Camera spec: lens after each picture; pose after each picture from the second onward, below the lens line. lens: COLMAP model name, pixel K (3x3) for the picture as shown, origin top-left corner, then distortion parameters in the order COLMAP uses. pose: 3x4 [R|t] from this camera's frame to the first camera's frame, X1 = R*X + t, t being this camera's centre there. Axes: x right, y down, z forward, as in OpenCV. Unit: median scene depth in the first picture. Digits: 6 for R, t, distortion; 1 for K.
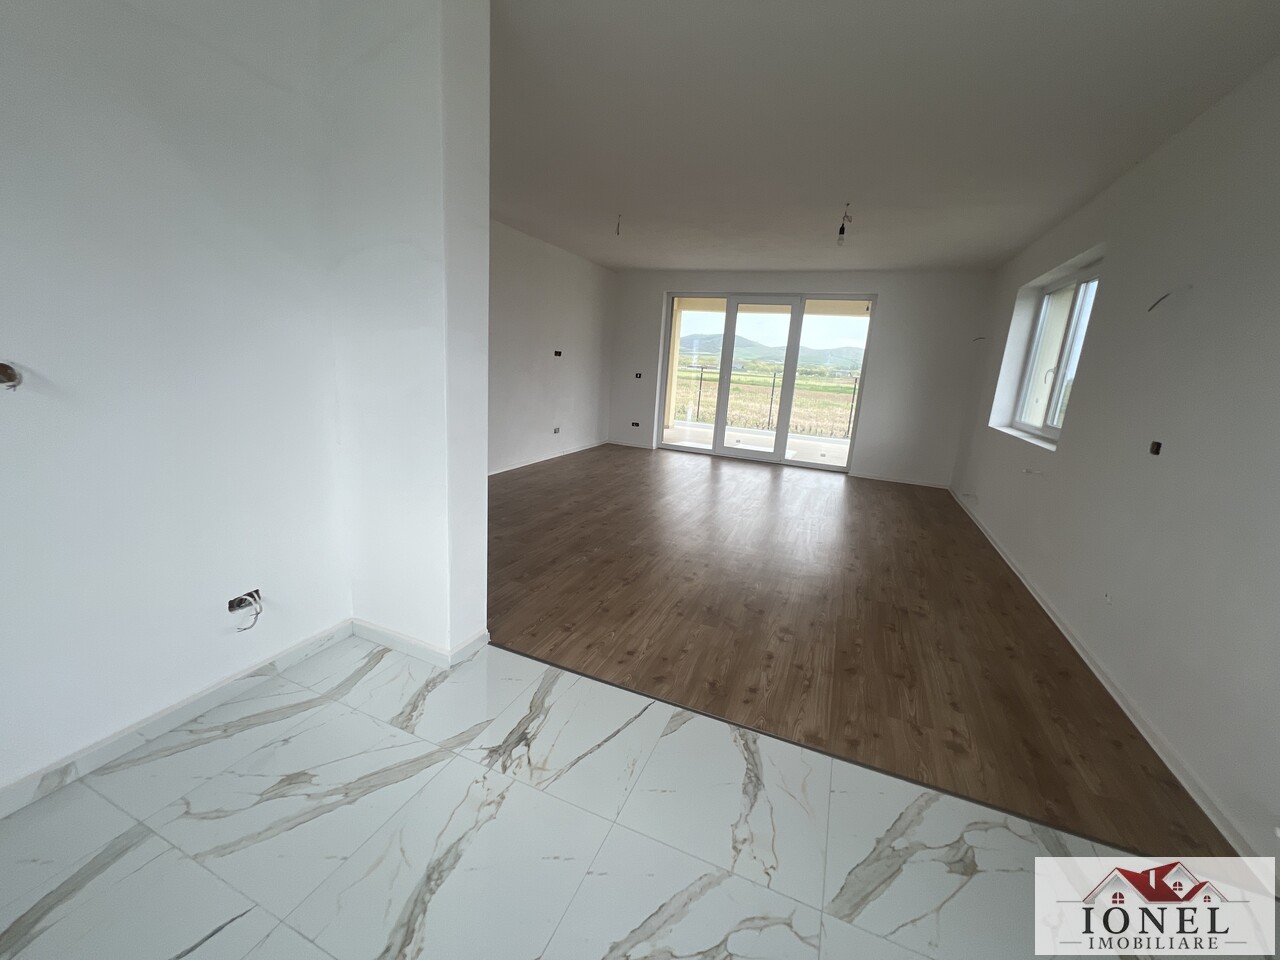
lens RADIAL K [[514.3, 0, 639.1], [0, 514.3, 482.2], [0, 0, 1]] dist [-0.000295, -0.000082]
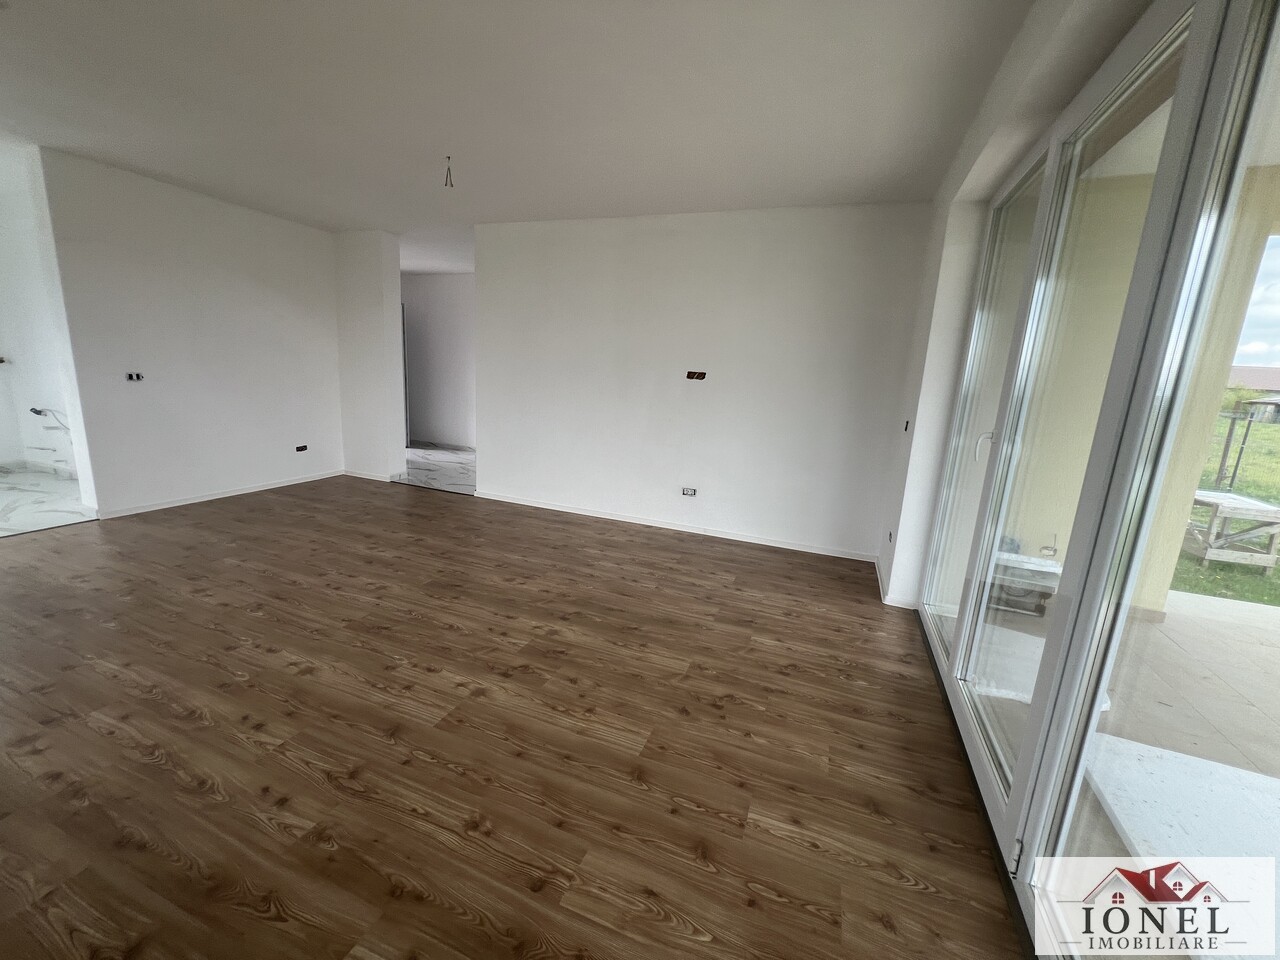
lens RADIAL K [[514.4, 0, 640.0], [0, 514.4, 480.0], [0, 0, 1]] dist [-0.002301, 0.000048]
pose [[0.024209, 0.142528, -0.989495, 0.630724], [-0.283100, 0.950246, 0.129949, -0.238207], [0.958785, 0.276980, 0.063354, 1.168584]]
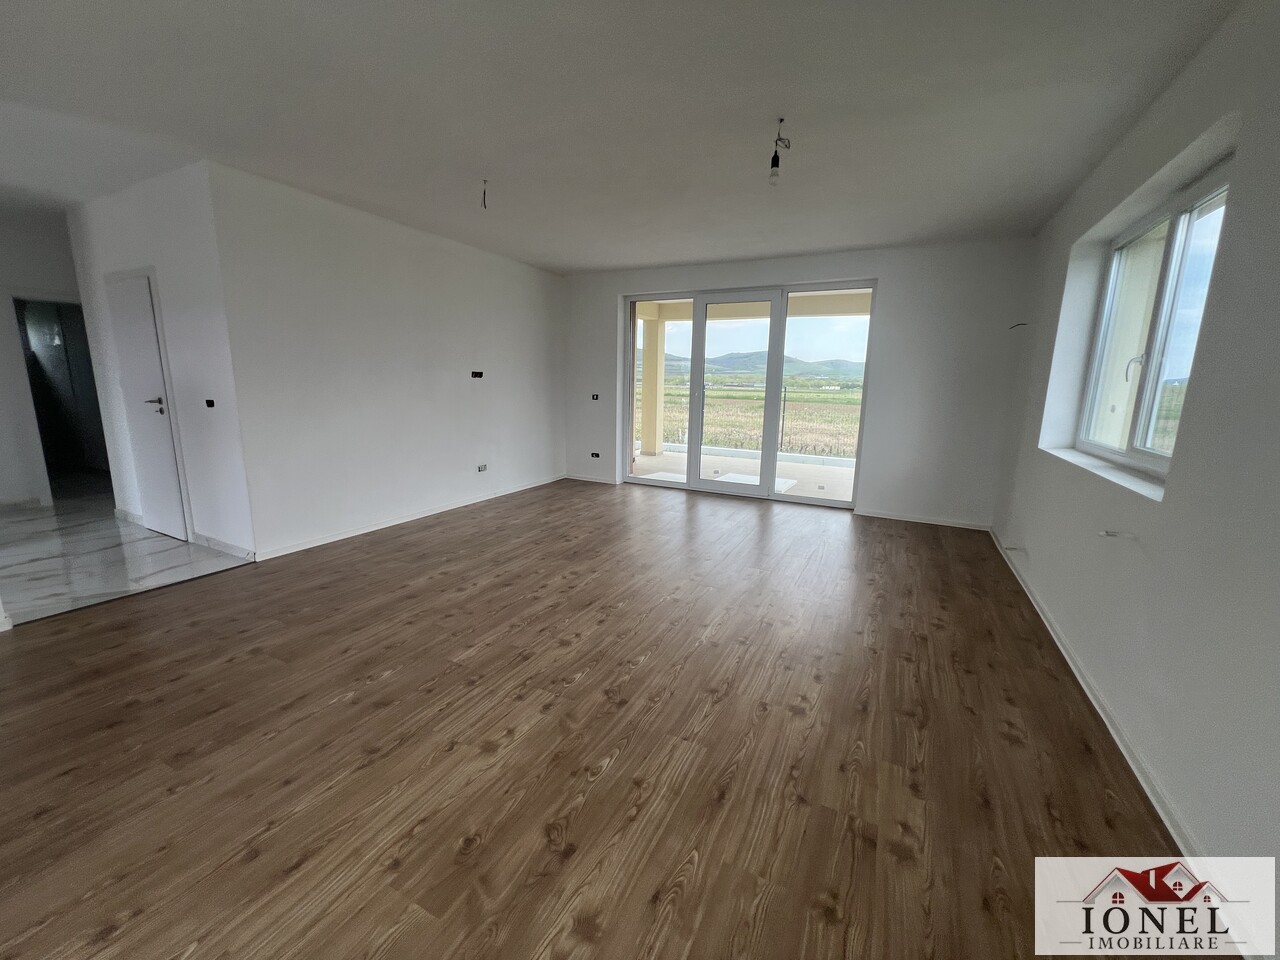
lens RADIAL K [[514.4, 0, 640.0], [0, 514.4, 480.0], [0, 0, 1]] dist [-0.002301, 0.000048]
pose [[0.996335, -0.031458, -0.079539, 0.200140], [0.027805, 0.998526, -0.046620, -0.048039], [0.080889, 0.044237, 0.995741, 0.272859]]
